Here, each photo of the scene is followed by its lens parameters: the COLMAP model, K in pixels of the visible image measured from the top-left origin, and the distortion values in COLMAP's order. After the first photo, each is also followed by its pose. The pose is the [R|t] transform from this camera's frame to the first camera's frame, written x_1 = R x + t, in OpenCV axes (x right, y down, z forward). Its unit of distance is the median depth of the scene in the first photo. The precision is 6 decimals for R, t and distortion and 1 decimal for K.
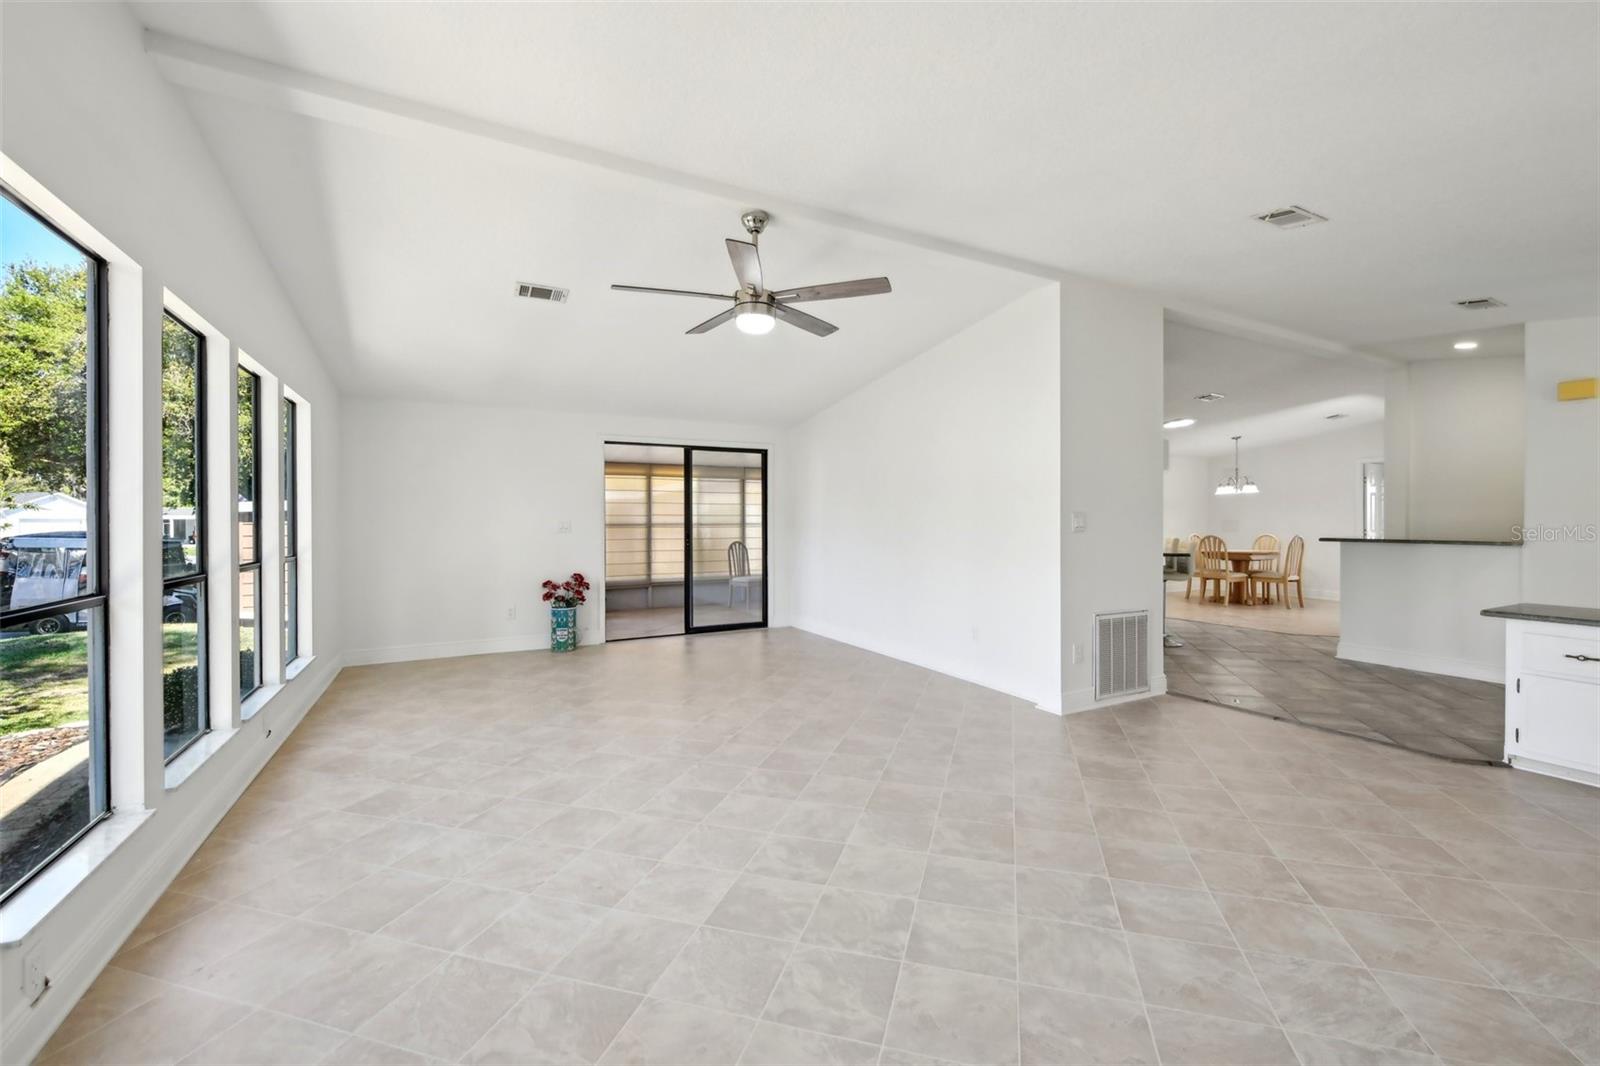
lens RADIAL K [[653.5, 0, 820.0], [0, 653.5, 524.1], [0, 0, 1]] dist [0.001924, -0.004518]
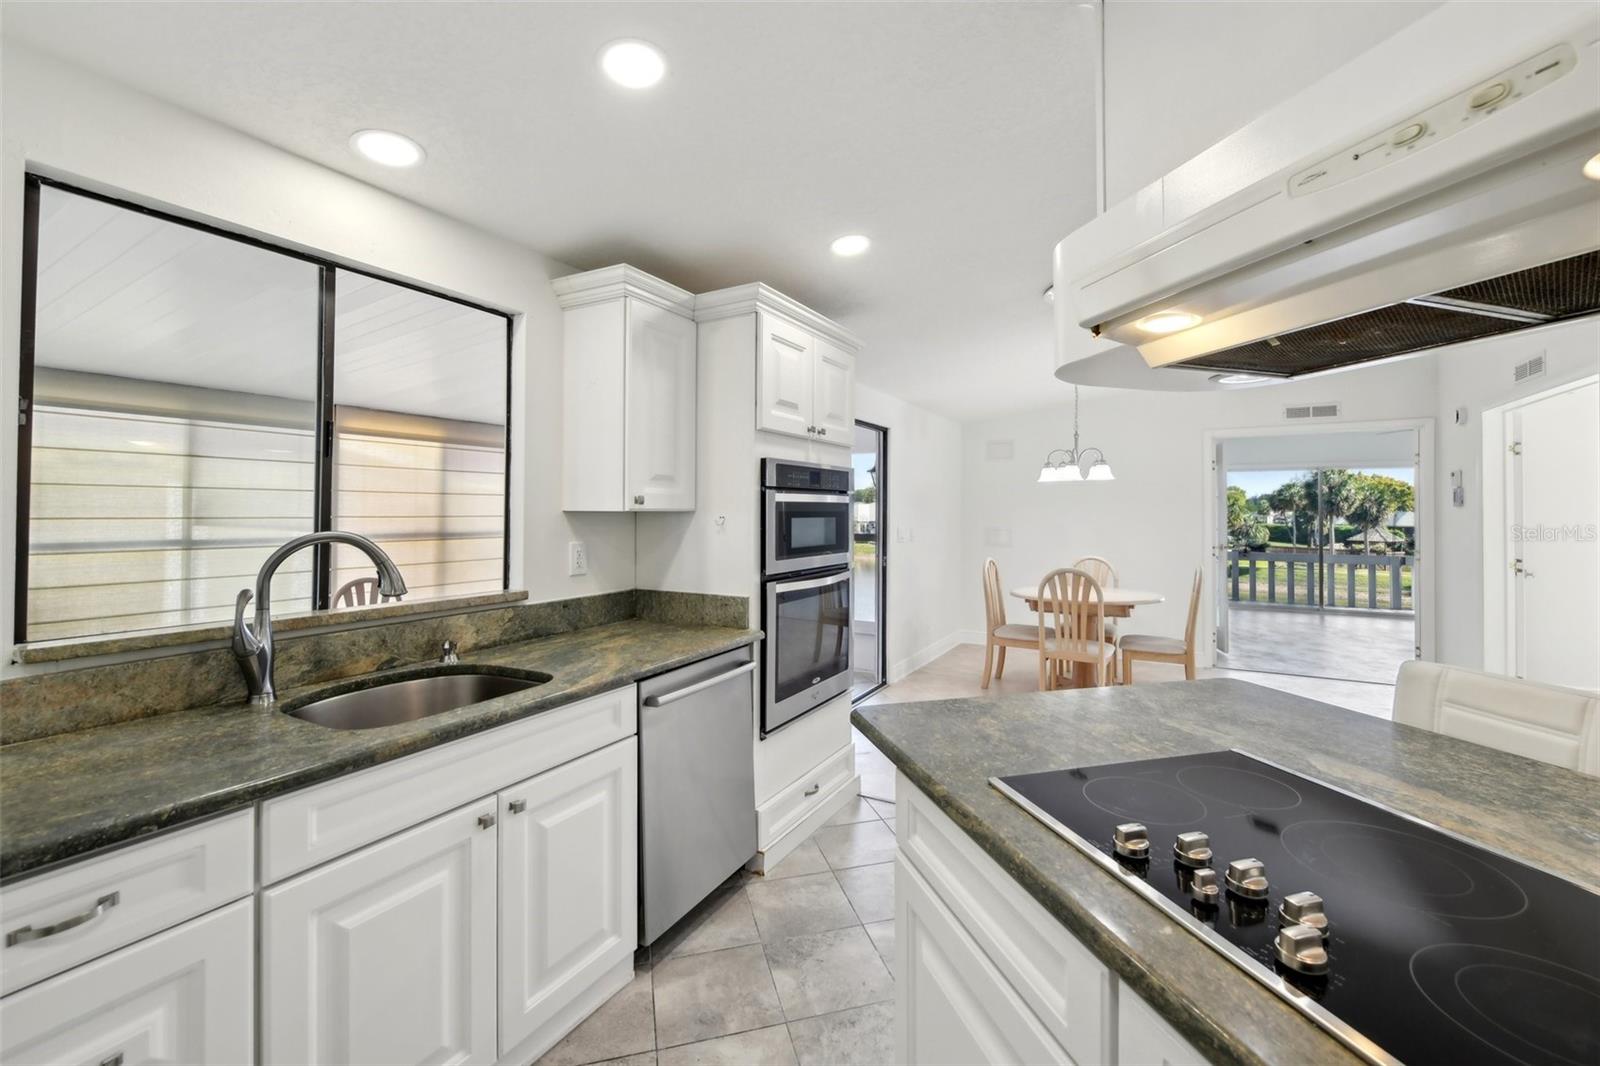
lens RADIAL K [[659.4, 0, 809.6], [0, 659.4, 505.3], [0, 0, 1]] dist [-0.000643, -0.005636]
pose [[0.849396, 0.011045, 0.527641, 0.565222], [-0.004167, 0.999890, -0.014222, -0.059710], [-0.527740, 0.009881, 0.849349, 2.023910]]
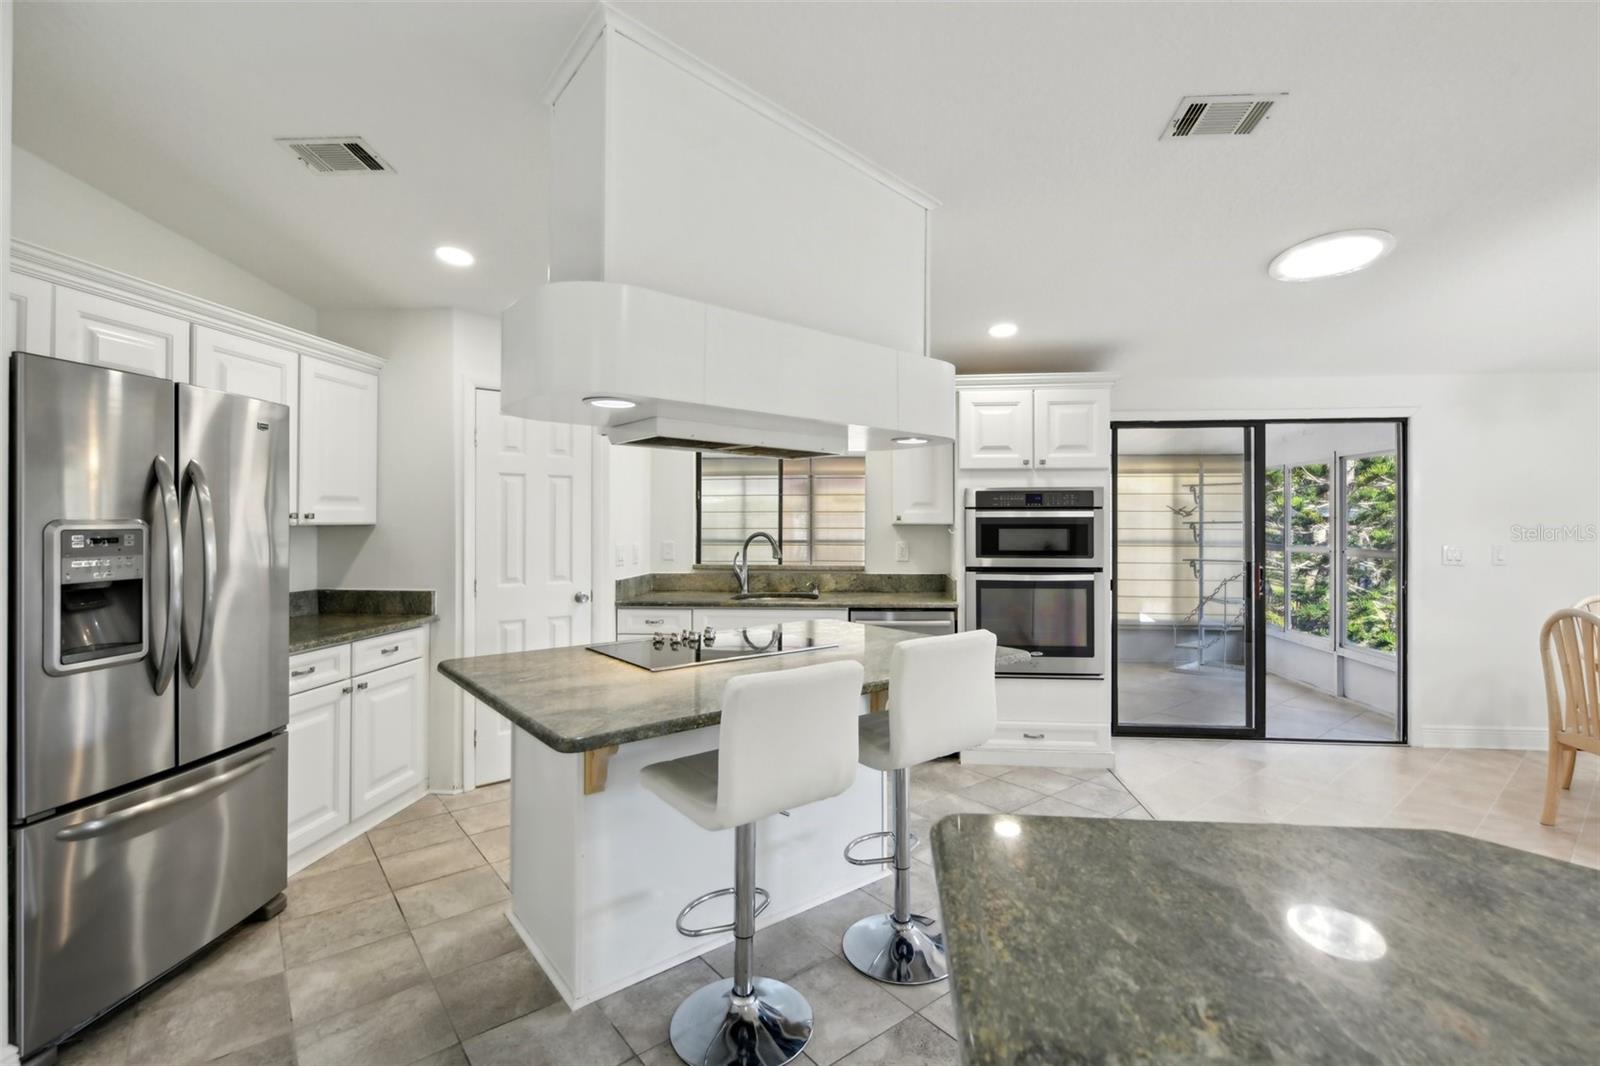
lens RADIAL K [[720.1, 0, 814.8], [0, 720.1, 520.0], [0, 0, 1]] dist [0.001609, -0.000936]
pose [[0.825249, 0.000770, -0.564768, 1.433301], [-0.005262, 0.999966, -0.006326, -0.061091], [0.564744, 0.008192, 0.825225, 1.511621]]
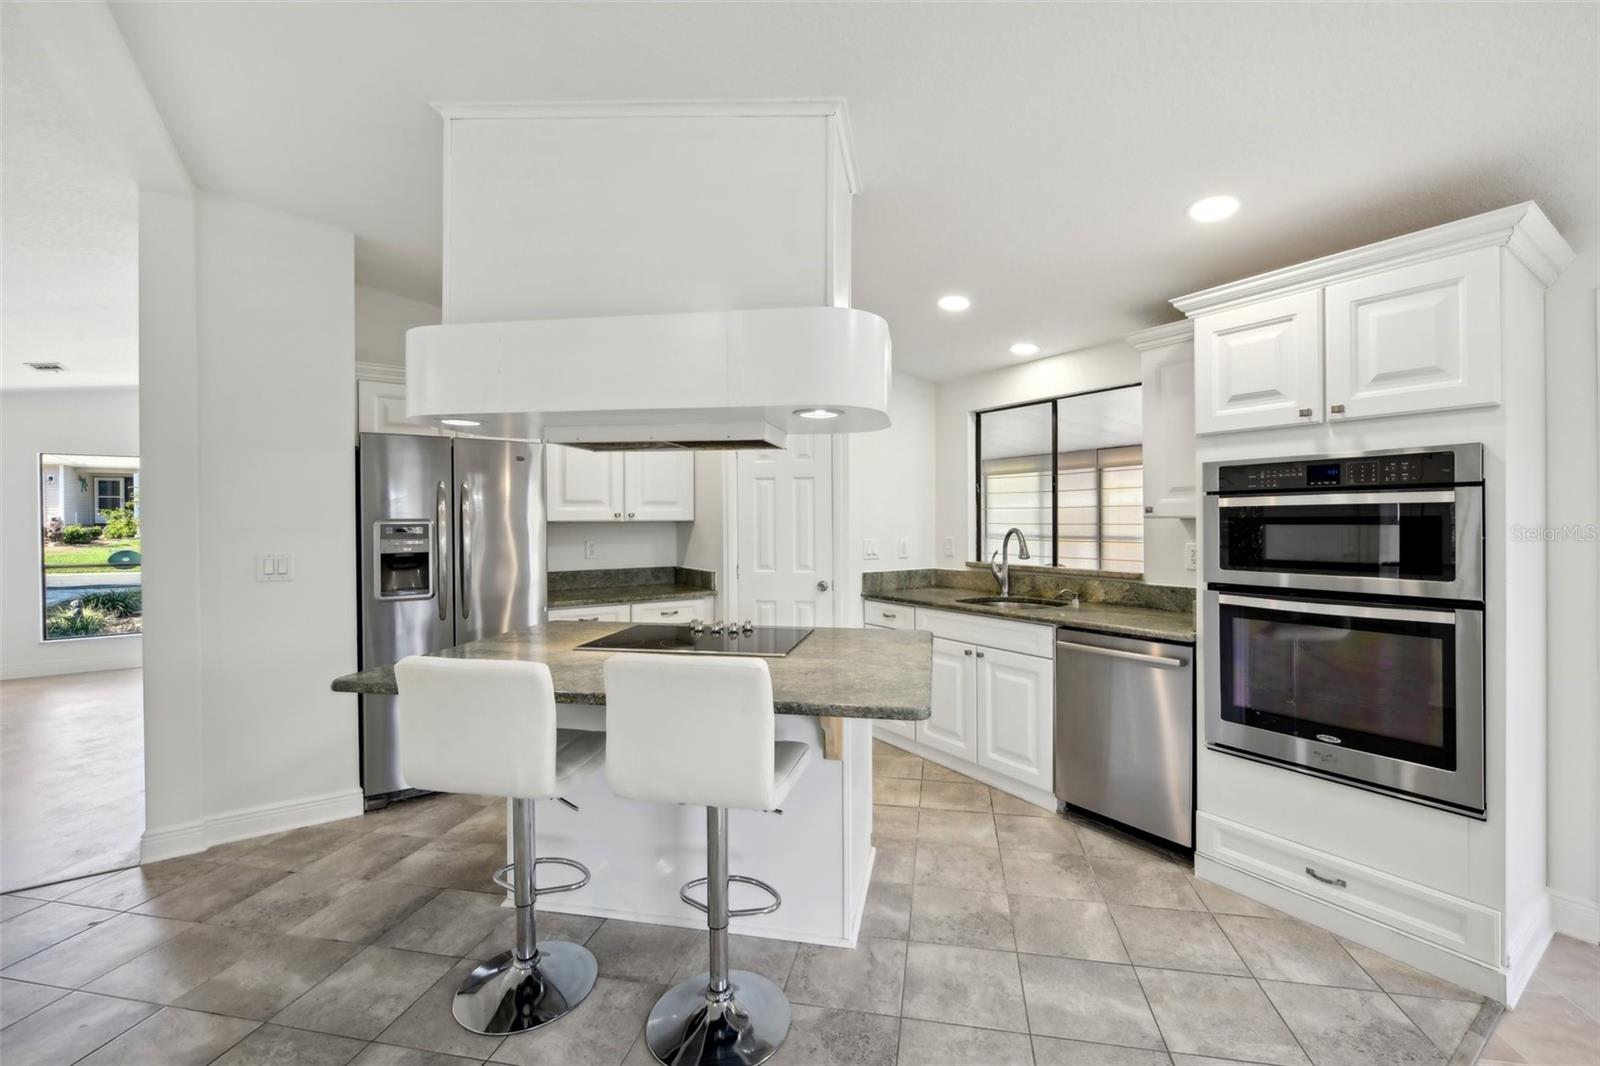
lens RADIAL K [[662.0, 0, 818.2], [0, 662.0, 521.1], [0, 0, 1]] dist [-0.001823, -0.001041]
pose [[0.100619, 0.003258, -0.994920, 1.660863], [0.000210, 0.999995, 0.003296, -0.061672], [0.994925, -0.000540, 0.100618, 2.185872]]
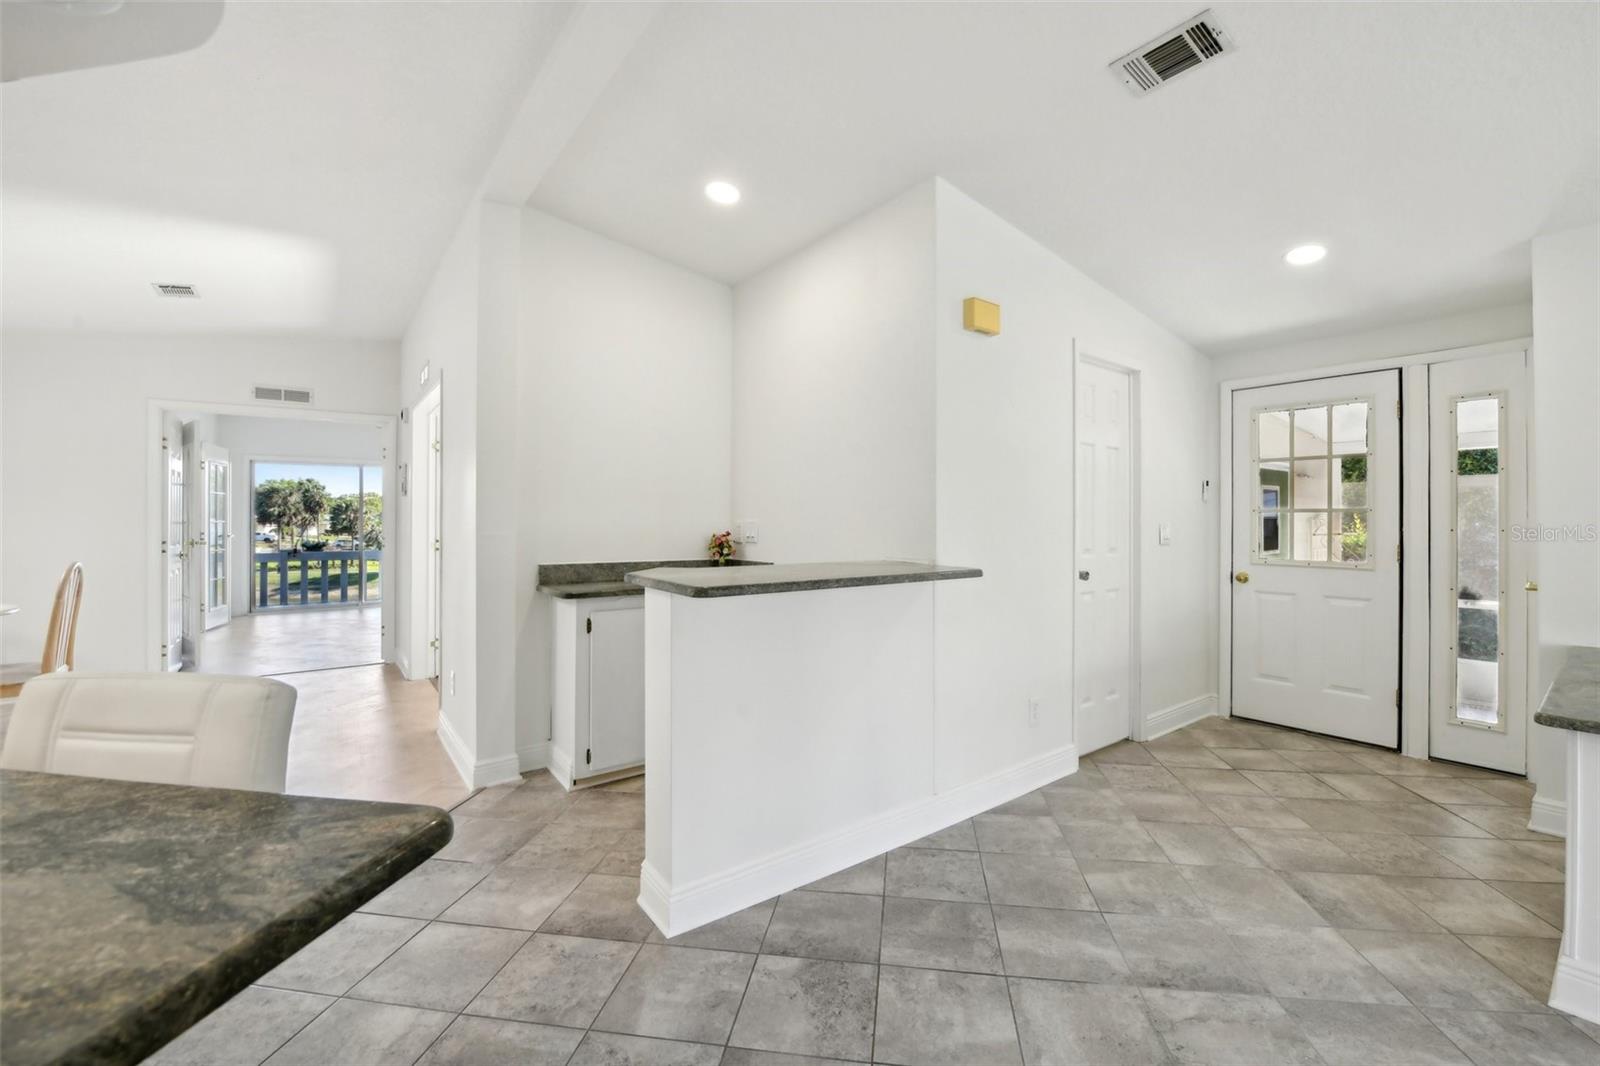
lens RADIAL K [[668.6, 0, 800.1], [0, 668.6, 523.6], [0, 0, 1]] dist [-0.011902, -0.000176]
pose [[-0.127138, -0.002641, 0.991881, 0.789180], [0.003196, 0.999990, 0.003073, -0.016265], [-0.991880, 0.003561, -0.127129, 1.727115]]
